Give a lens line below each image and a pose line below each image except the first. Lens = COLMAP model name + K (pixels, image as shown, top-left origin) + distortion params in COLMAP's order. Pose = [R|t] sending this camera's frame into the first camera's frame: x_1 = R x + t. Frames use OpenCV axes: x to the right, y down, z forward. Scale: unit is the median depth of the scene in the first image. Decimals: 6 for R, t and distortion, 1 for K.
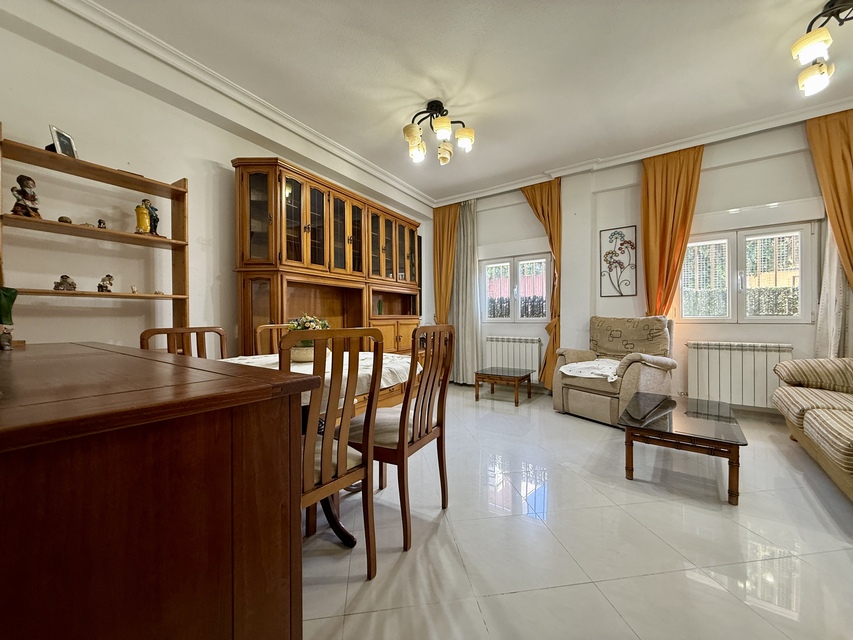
lens RADIAL K [[341.8, 0, 425.1], [0, 341.8, 320.6], [0, 0, 1]] dist [0.004428, -0.000078]
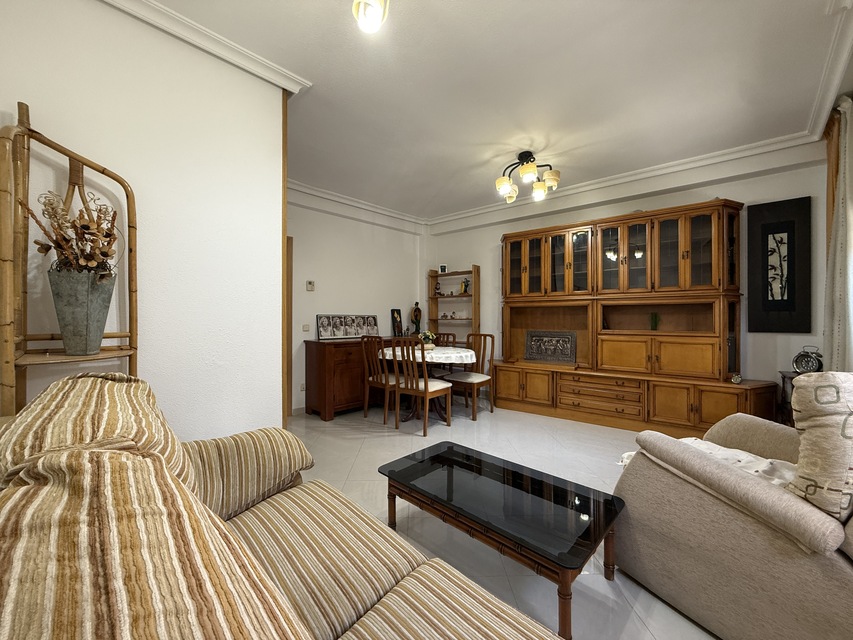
lens RADIAL K [[341.8, 0, 420.9], [0, 341.8, 319.2], [0, 0, 1]] dist [0.004428, -0.000078]
pose [[-0.134135, 0.001302, -0.990962, 1.192544], [-0.011237, 0.999933, 0.002835, -0.057170], [0.990899, 0.011515, -0.134112, 0.771464]]
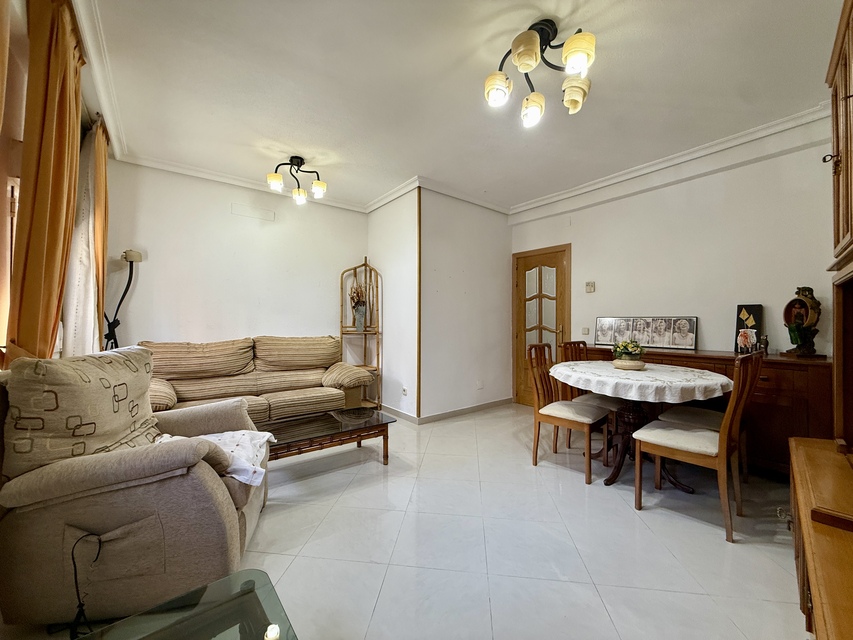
lens RADIAL K [[341.8, 0, 422.7], [0, 341.8, 318.2], [0, 0, 1]] dist [0.004428, -0.000078]
pose [[-0.960443, -0.006682, 0.278397, -0.416581], [-0.008902, 0.999938, -0.006709, -0.044000], [-0.278335, -0.008921, -0.960443, 2.003840]]
